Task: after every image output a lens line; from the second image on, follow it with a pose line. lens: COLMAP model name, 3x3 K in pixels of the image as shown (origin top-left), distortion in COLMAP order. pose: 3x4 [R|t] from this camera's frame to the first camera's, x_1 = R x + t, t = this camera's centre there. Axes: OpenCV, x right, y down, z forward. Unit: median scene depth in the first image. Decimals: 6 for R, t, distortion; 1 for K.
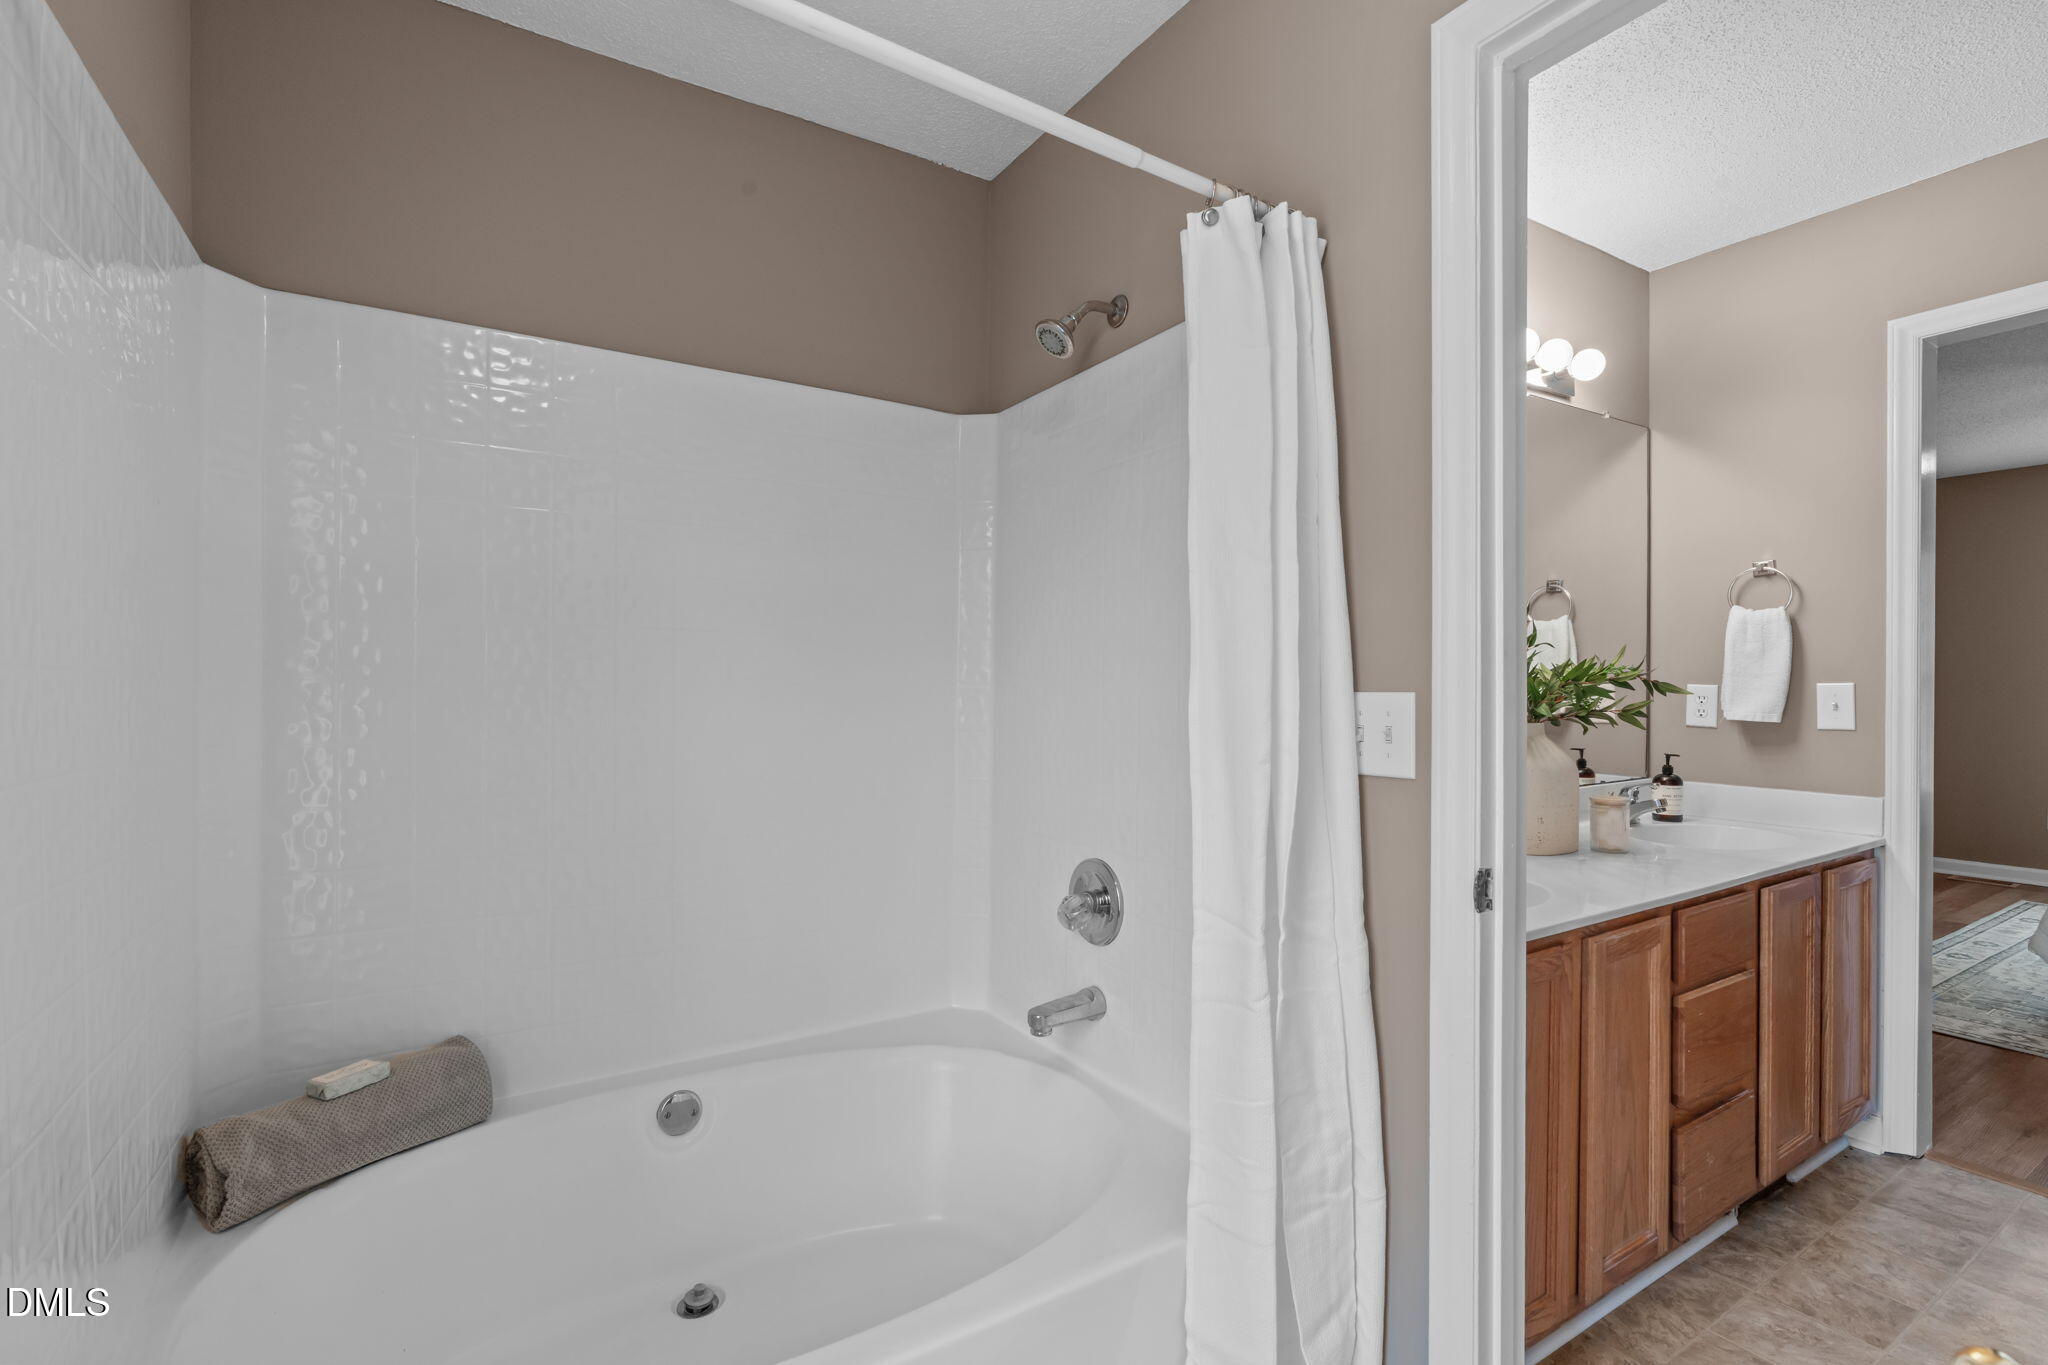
lens RADIAL K [[934.3, 0, 1028.1], [0, 934.3, 687.4], [0, 0, 1]] dist [-0.000913, 0.000290]
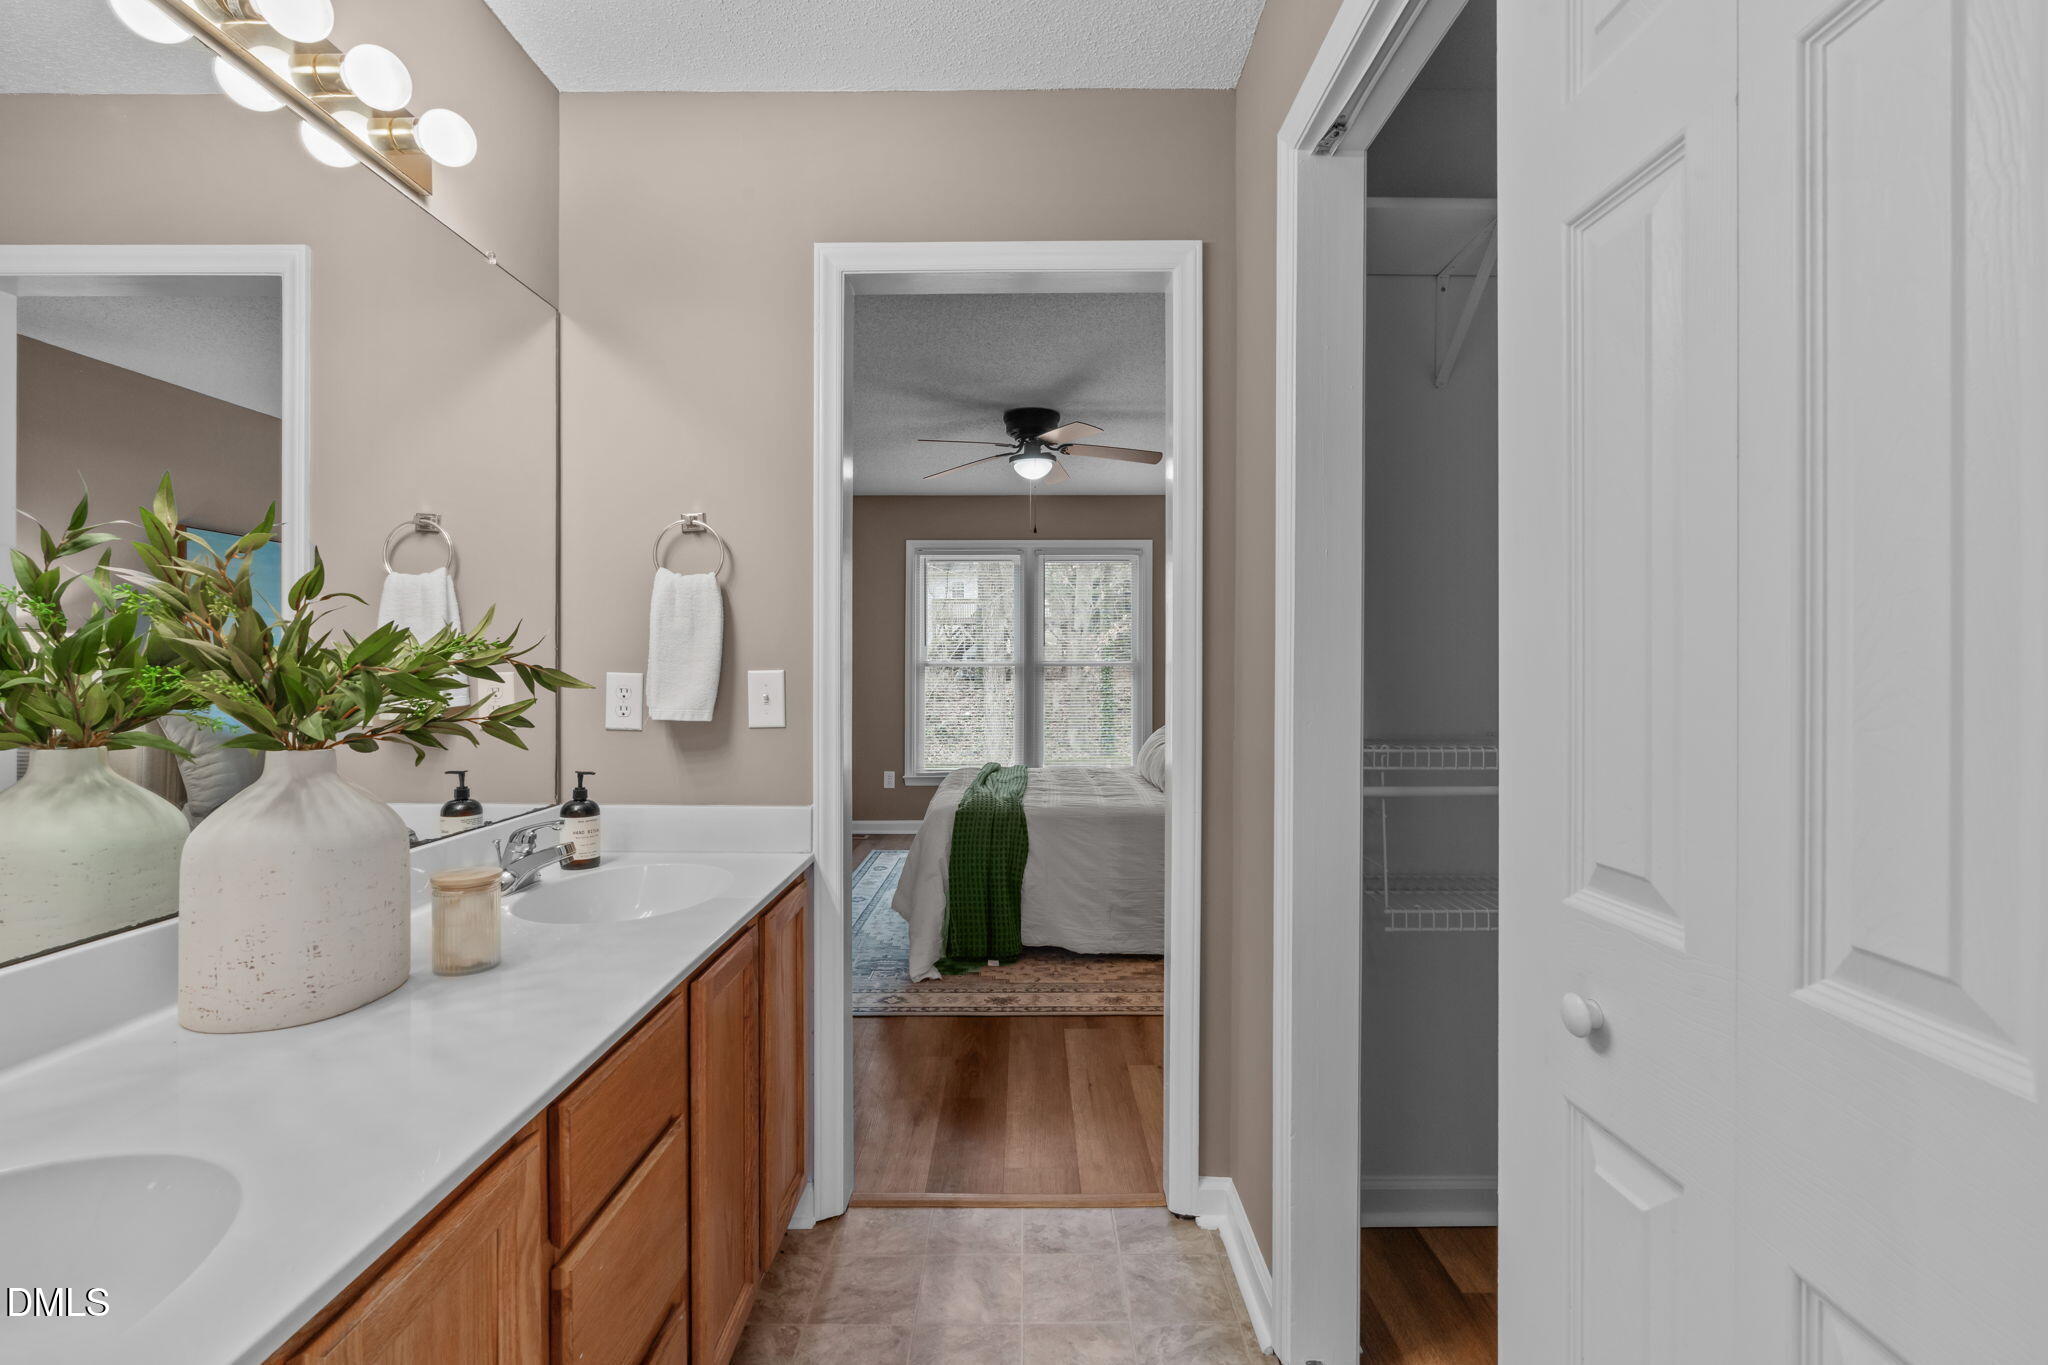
lens RADIAL K [[917.1, 0, 1022.5], [0, 917.1, 673.5], [0, 0, 1]] dist [-0.017815, 0.000014]
pose [[0.530753, -0.002240, 0.847523, 0.294908], [0.004826, 0.999988, -0.000380, -0.000600], [-0.847513, 0.004292, 0.530758, 0.372810]]
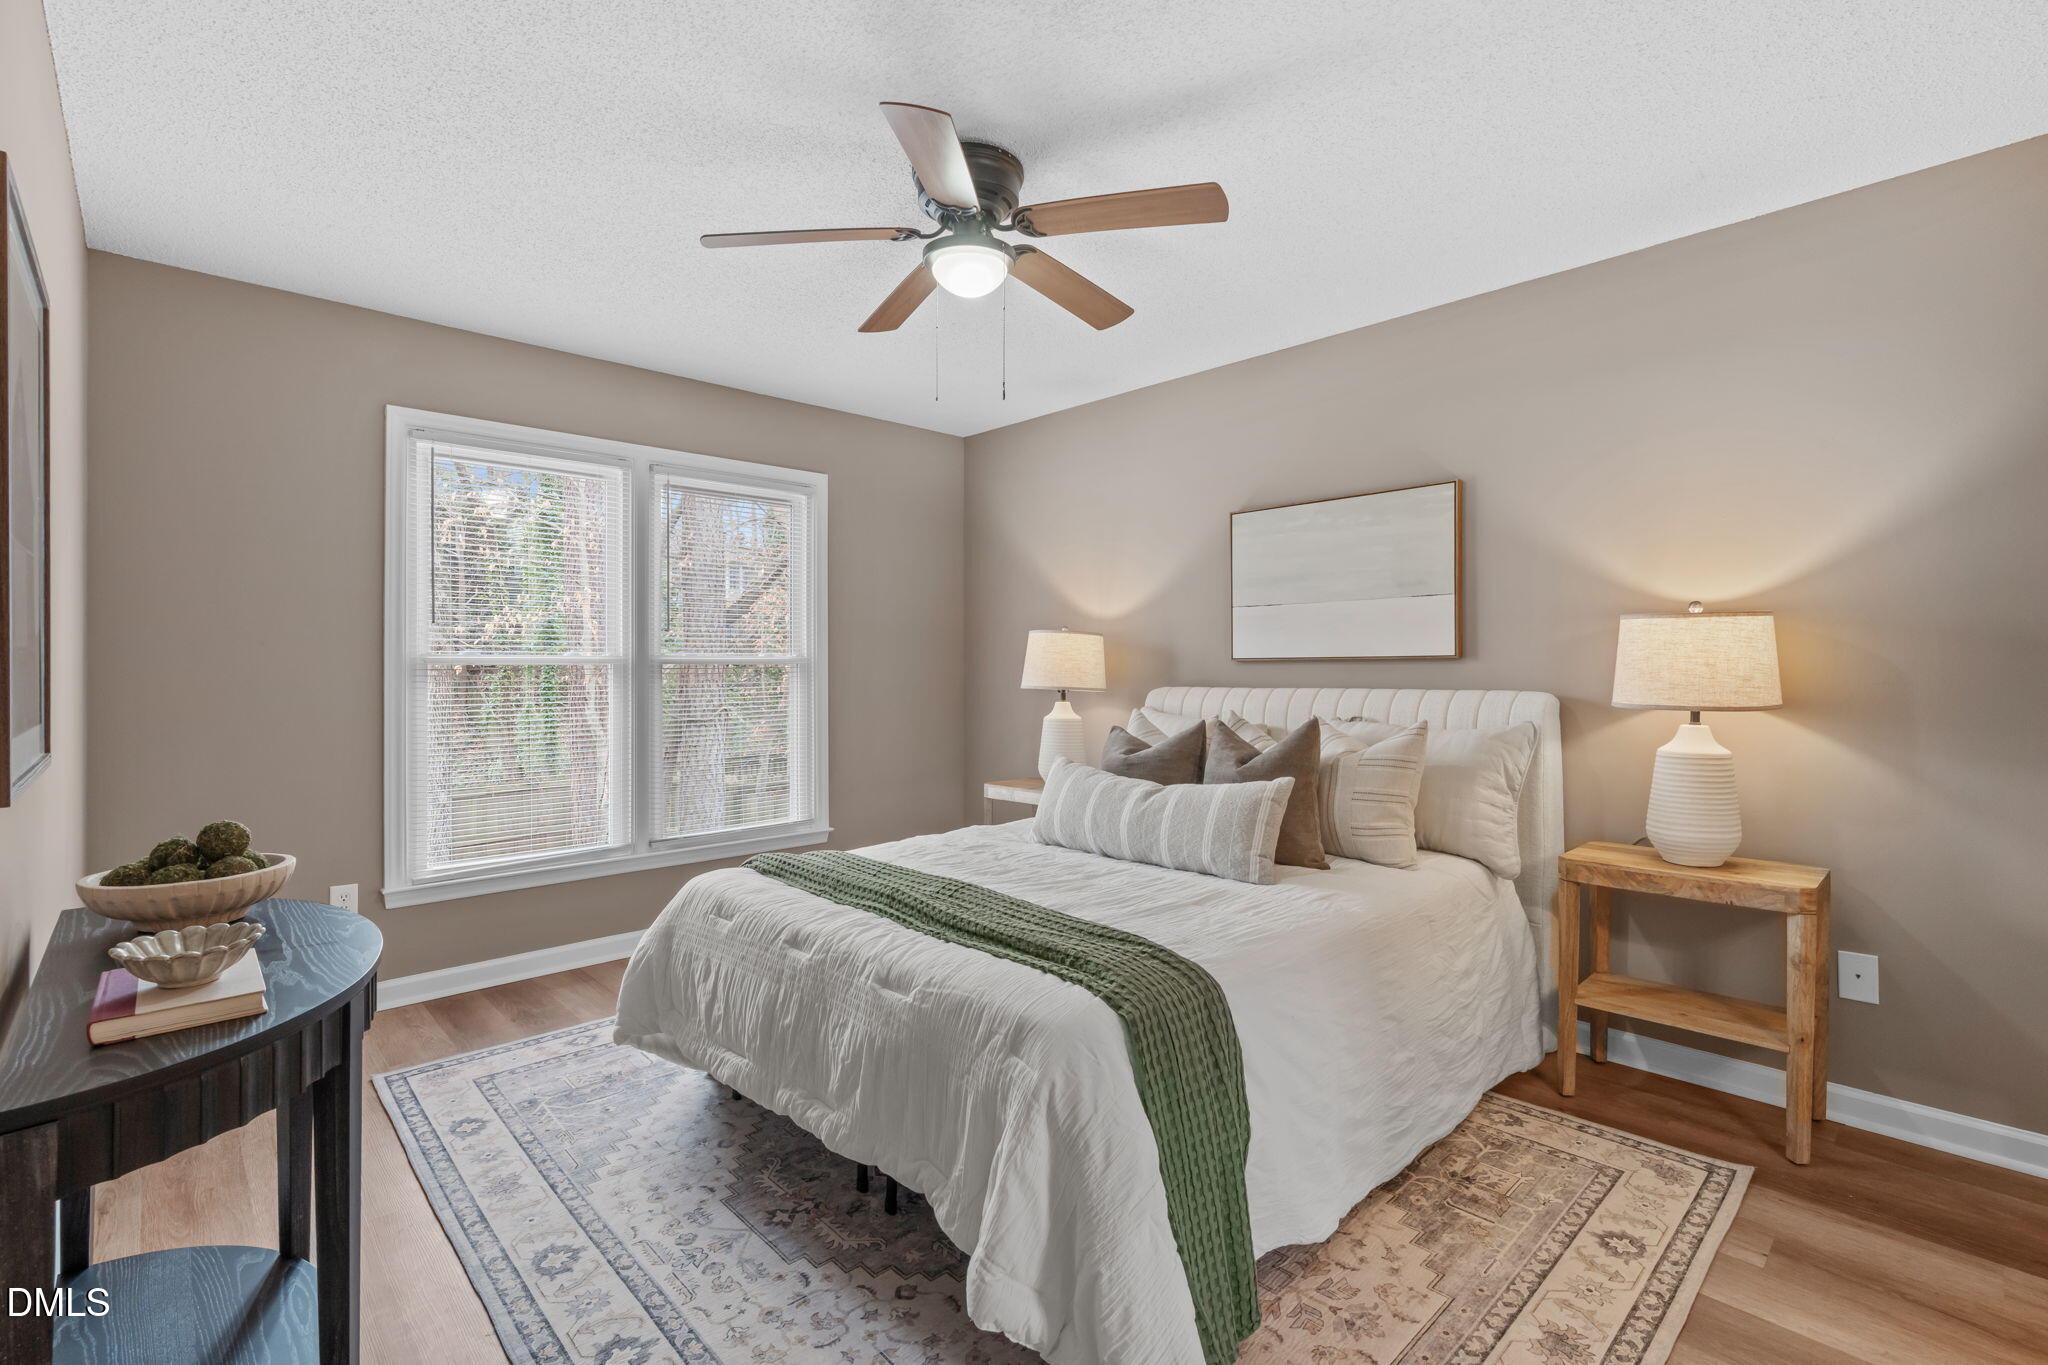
lens RADIAL K [[917.4, 0, 1020.2], [0, 917.4, 668.7], [0, 0, 1]] dist [-0.003245, 0.000268]
pose [[-0.200976, 0.000727, 0.979596, 0.879496], [0.009425, 0.999955, 0.001191, -0.009691], [-0.979551, 0.009472, -0.200973, 1.378572]]
